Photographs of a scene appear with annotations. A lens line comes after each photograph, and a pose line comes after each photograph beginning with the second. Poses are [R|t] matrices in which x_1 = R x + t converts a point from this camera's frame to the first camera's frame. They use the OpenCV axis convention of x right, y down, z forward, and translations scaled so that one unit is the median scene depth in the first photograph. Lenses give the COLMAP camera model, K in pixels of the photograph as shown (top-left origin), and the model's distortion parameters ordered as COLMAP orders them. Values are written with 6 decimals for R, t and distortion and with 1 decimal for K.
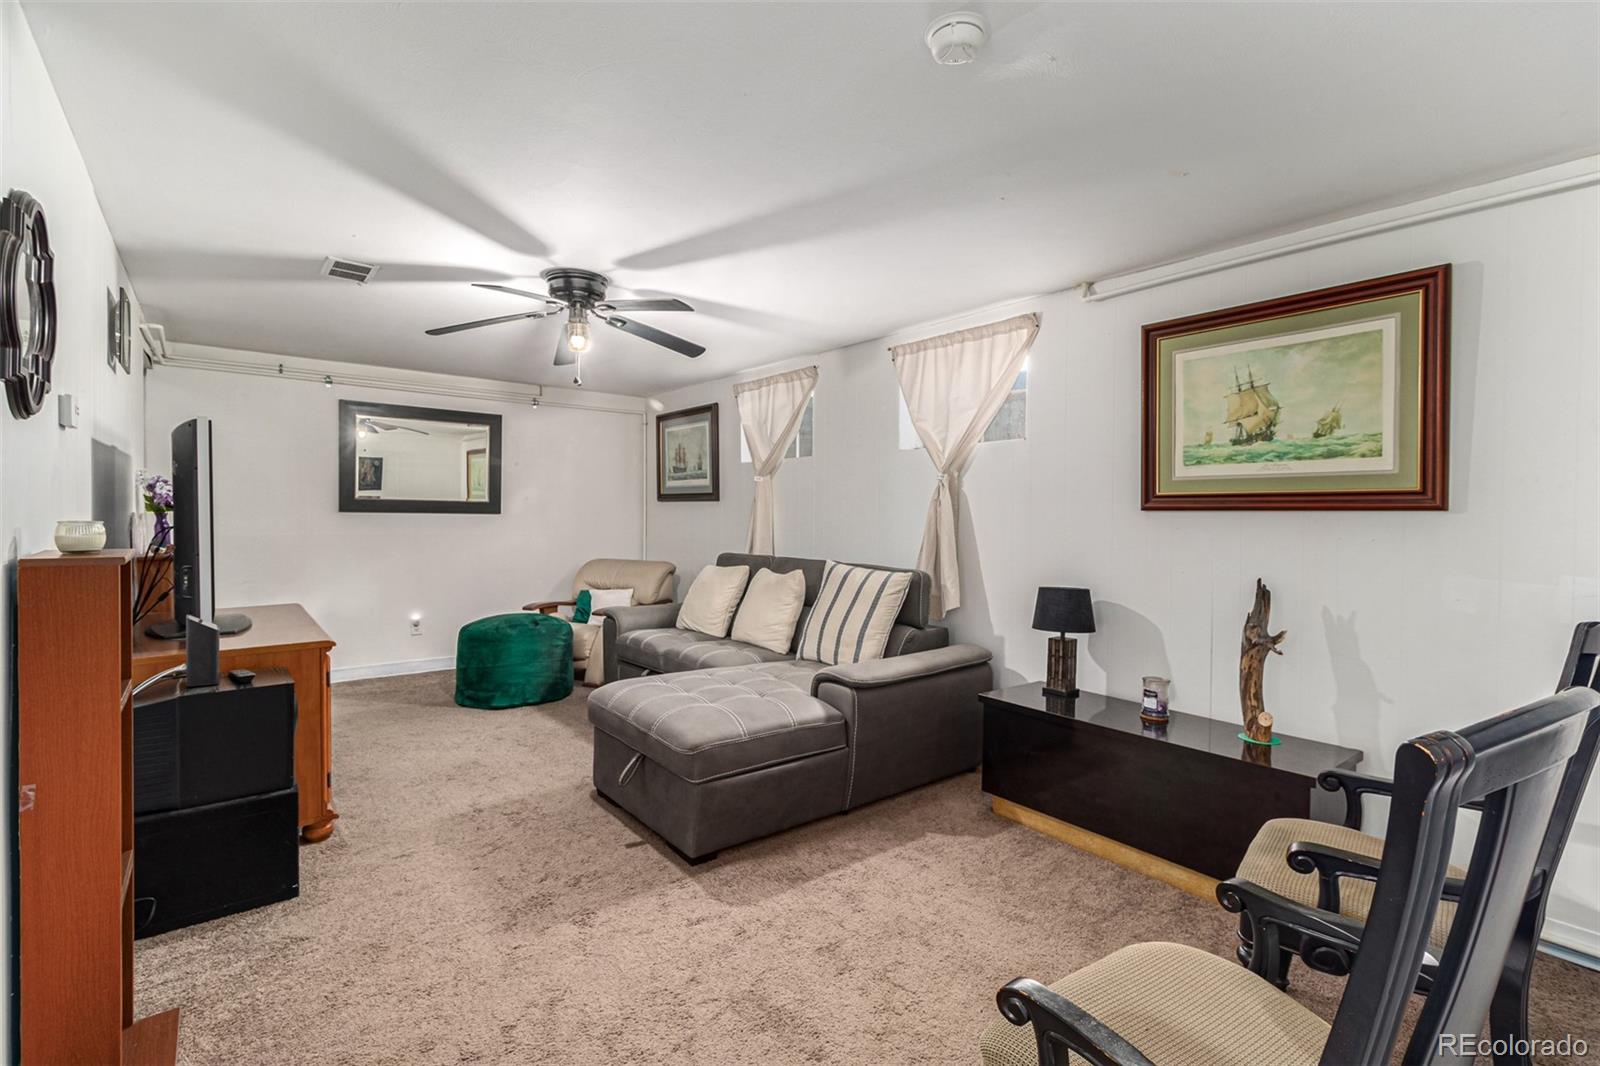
lens RADIAL K [[745.6, 0, 798.2], [0, 745.6, 526.7], [0, 0, 1]] dist [0.002608, 0.000269]
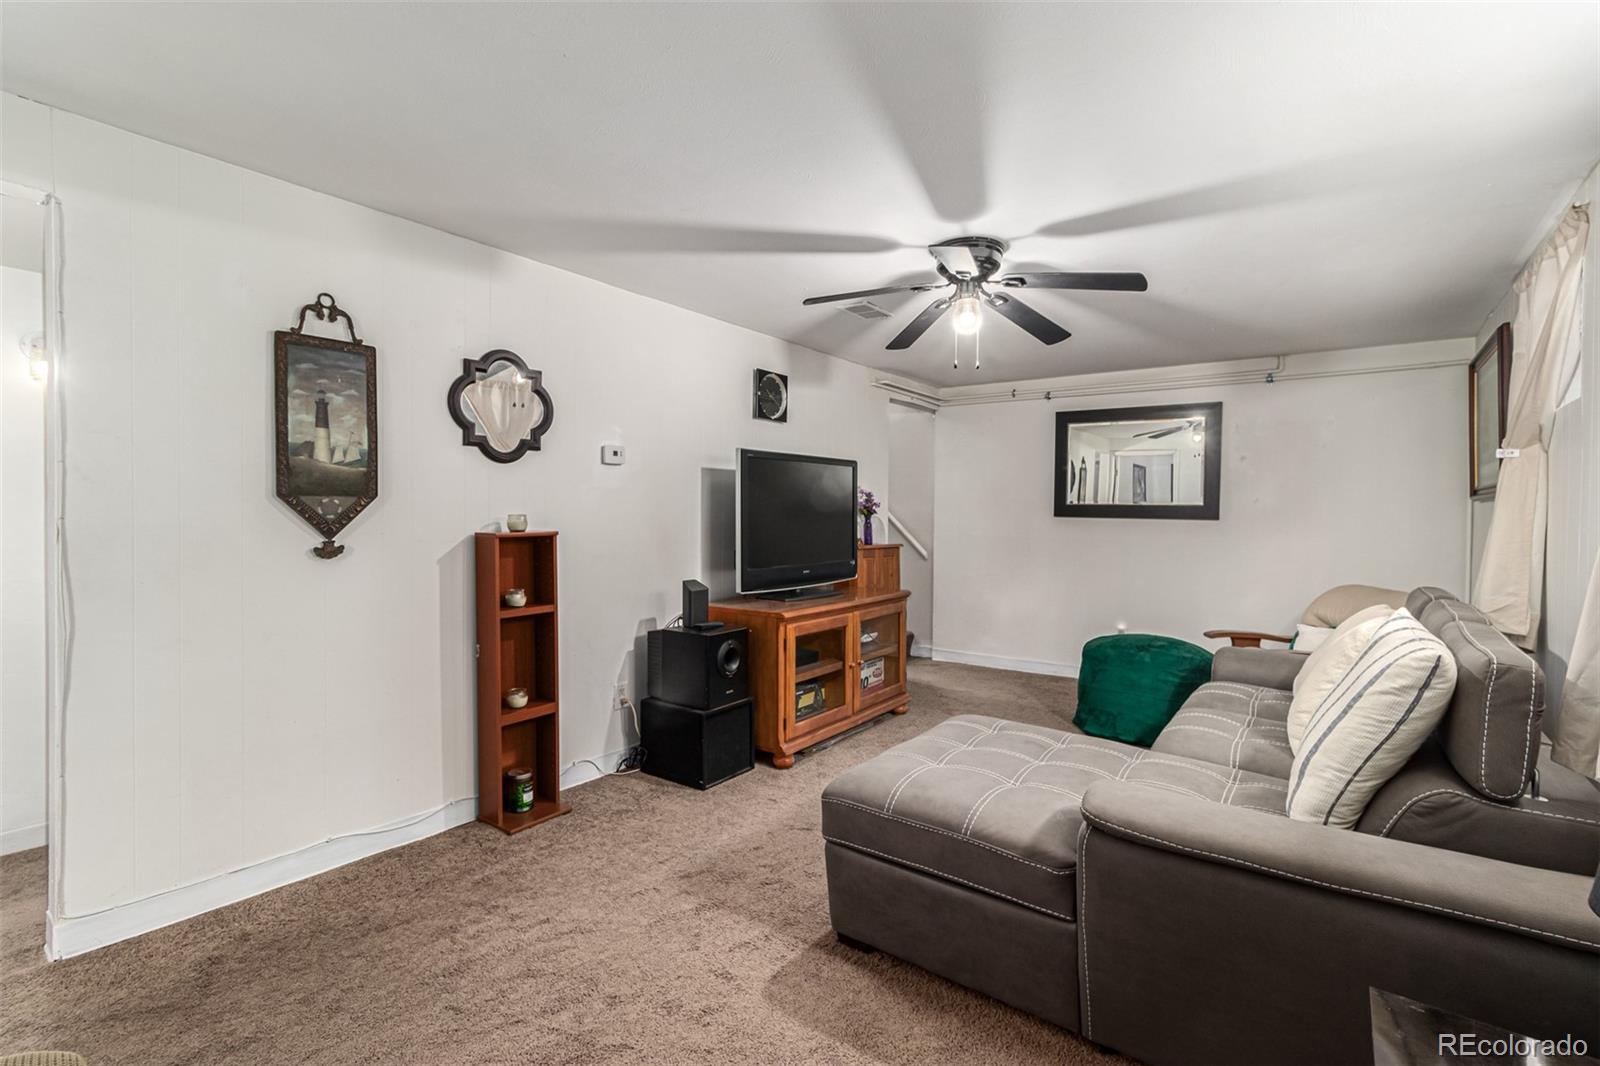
lens RADIAL K [[736.1, 0, 800.3], [0, 736.1, 524.4], [0, 0, 1]] dist [-0.000097, 0.000029]
pose [[0.259851, 0.007829, -0.965617, 0.462963], [-0.025550, 0.999673, 0.001229, -0.001441], [0.965311, 0.024352, 0.259966, 0.548456]]
